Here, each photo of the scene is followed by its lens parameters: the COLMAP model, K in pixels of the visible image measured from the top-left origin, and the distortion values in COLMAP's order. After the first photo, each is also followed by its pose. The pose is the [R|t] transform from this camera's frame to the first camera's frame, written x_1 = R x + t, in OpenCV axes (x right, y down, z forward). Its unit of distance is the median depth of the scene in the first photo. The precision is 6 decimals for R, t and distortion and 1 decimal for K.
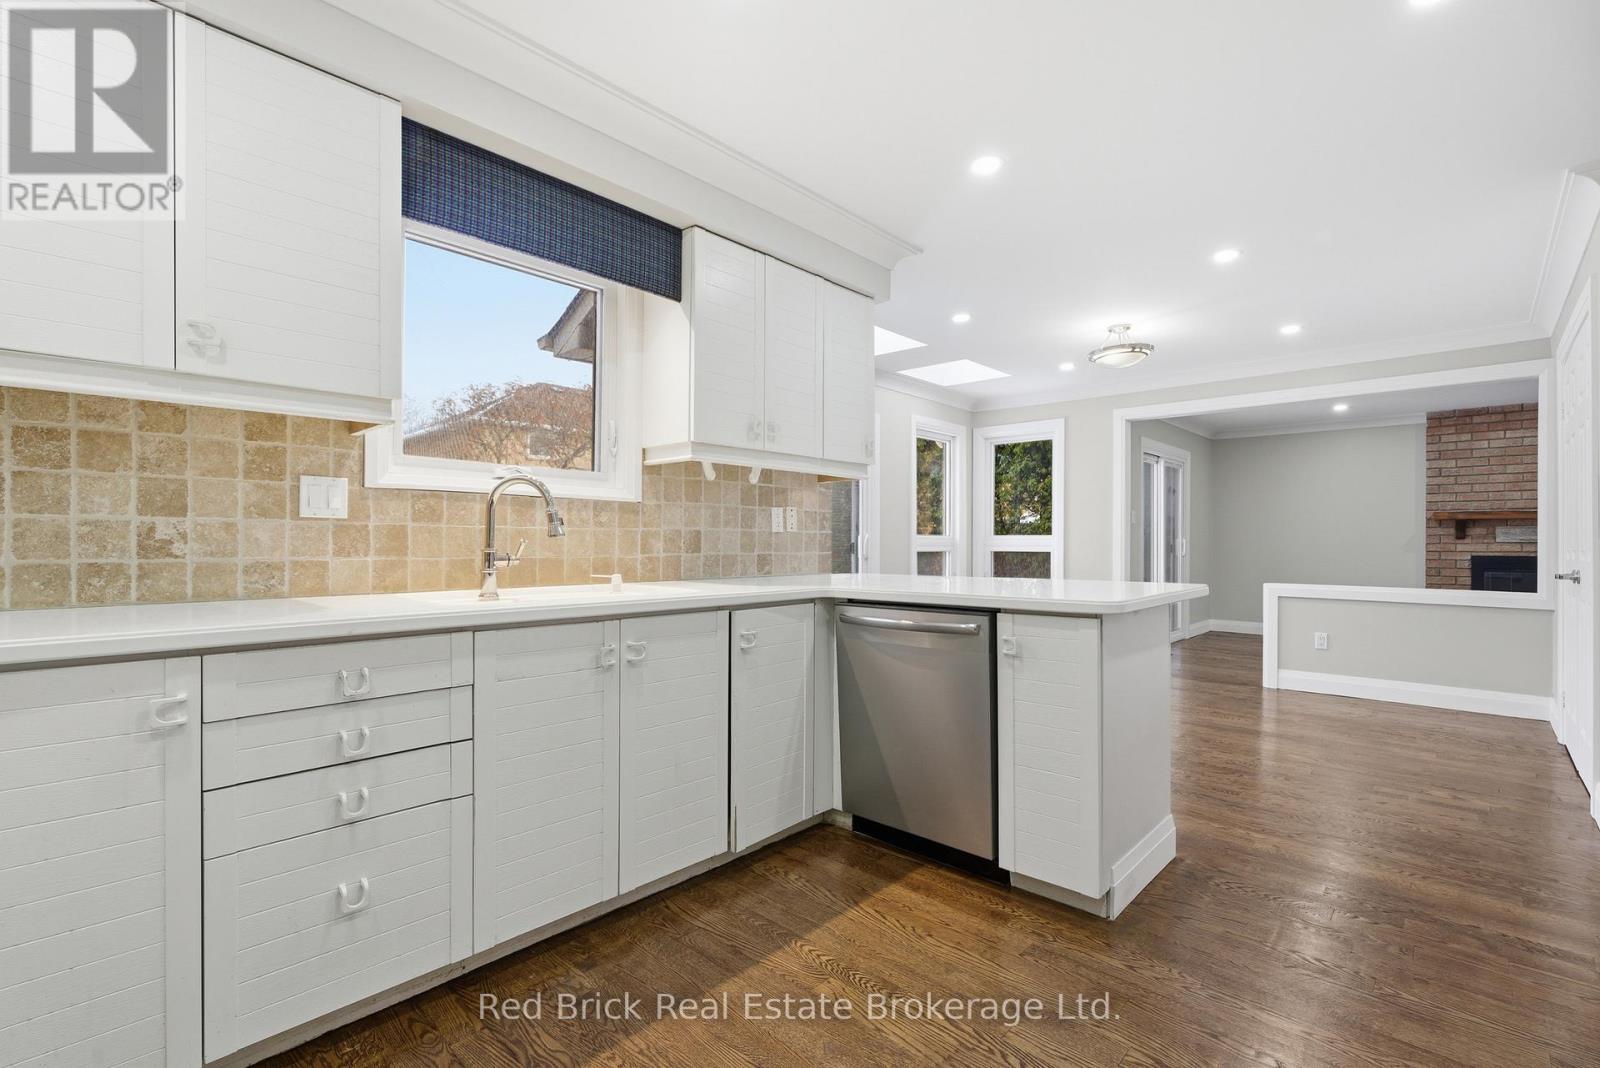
lens RADIAL K [[729.0, 0, 801.5], [0, 729.0, 550.0], [0, 0, 1]] dist [-0.000238, 0.000157]
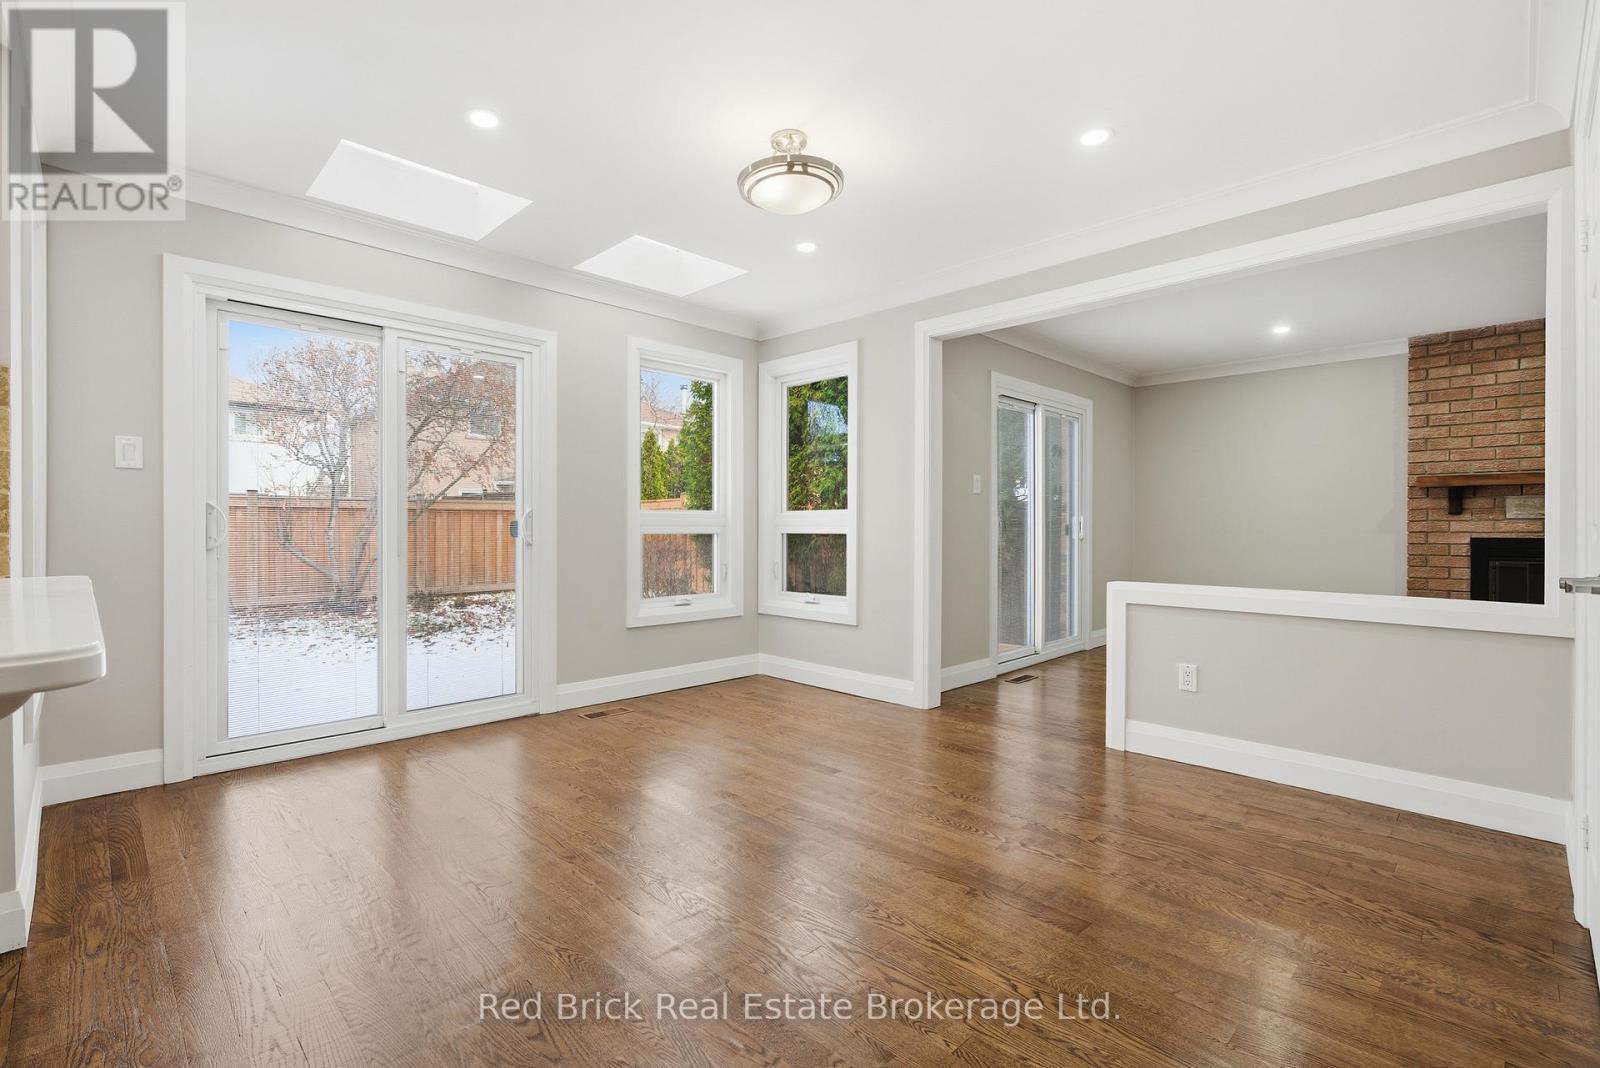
lens RADIAL K [[727.2, 0, 790.4], [0, 727.2, 537.1], [0, 0, 1]] dist [-0.006984, -0.000082]
pose [[0.998941, -0.001864, -0.045979, 0.294807], [0.002071, 0.999988, 0.004454, 0.002674], [0.045970, -0.004544, 0.998932, 0.272773]]
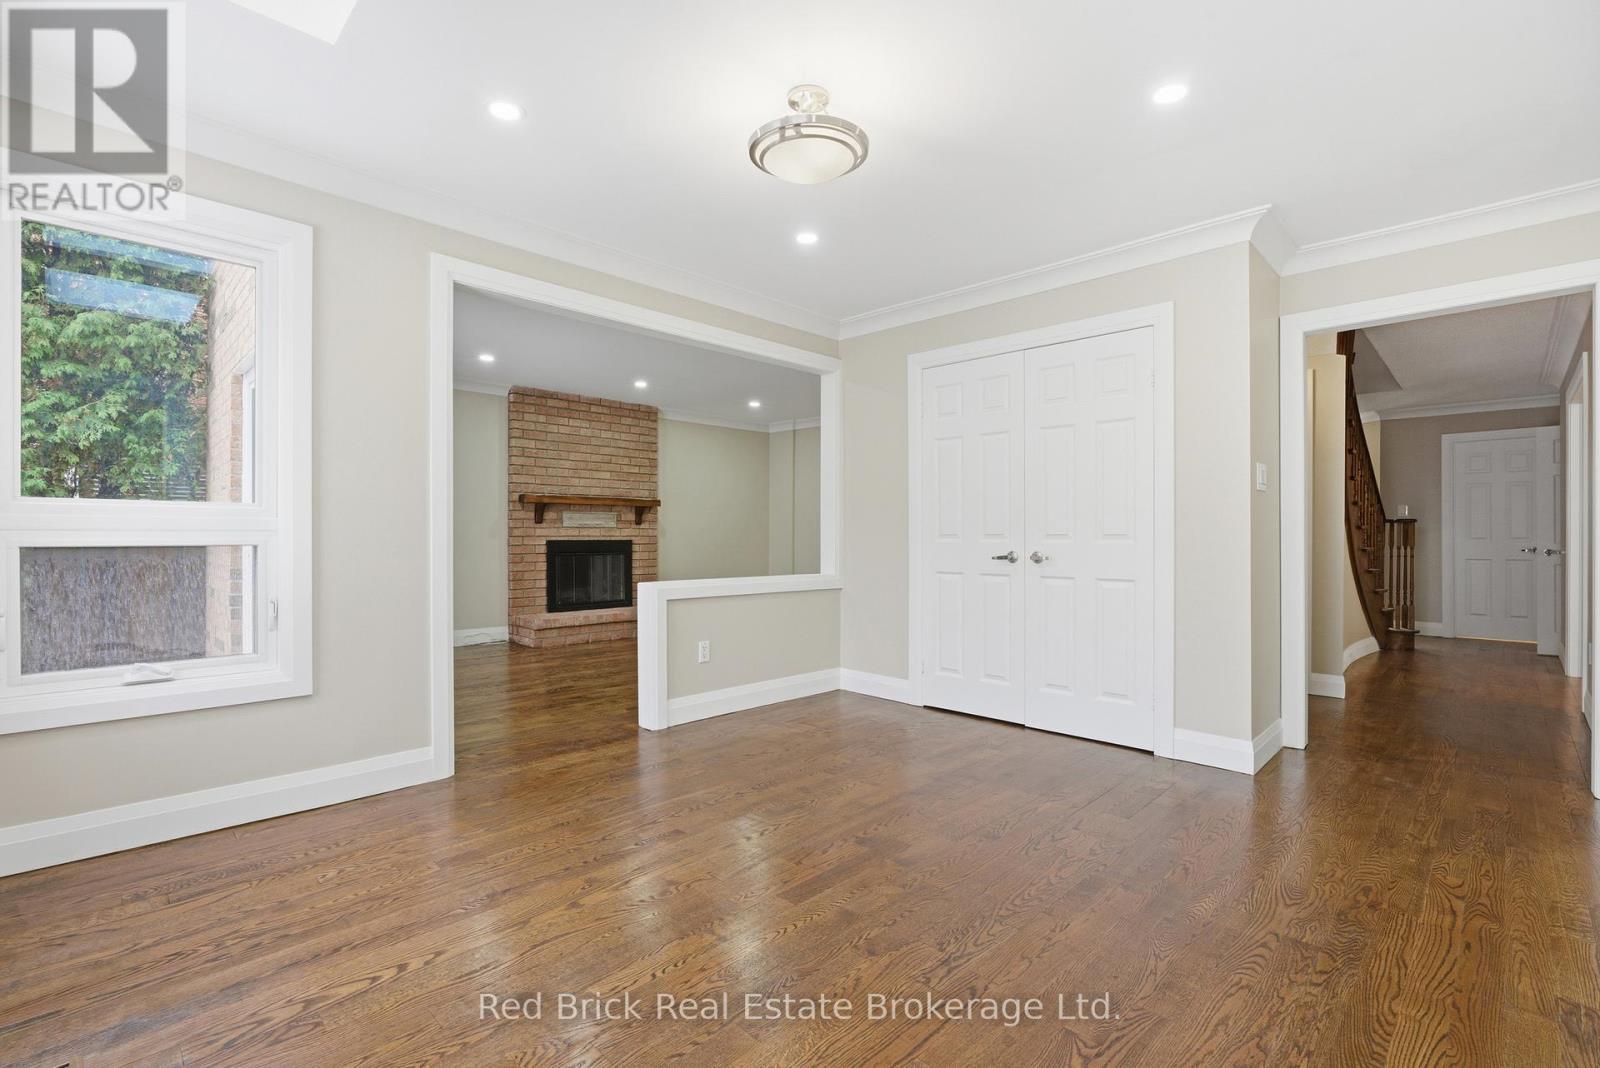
lens RADIAL K [[727.2, 0, 790.4], [0, 727.2, 537.1], [0, 0, 1]] dist [-0.006984, -0.000082]
pose [[0.036015, -0.005618, 0.999335, -0.049321], [0.002971, 0.999980, 0.005514, -0.000898], [-0.999347, 0.002770, 0.036031, 0.640612]]
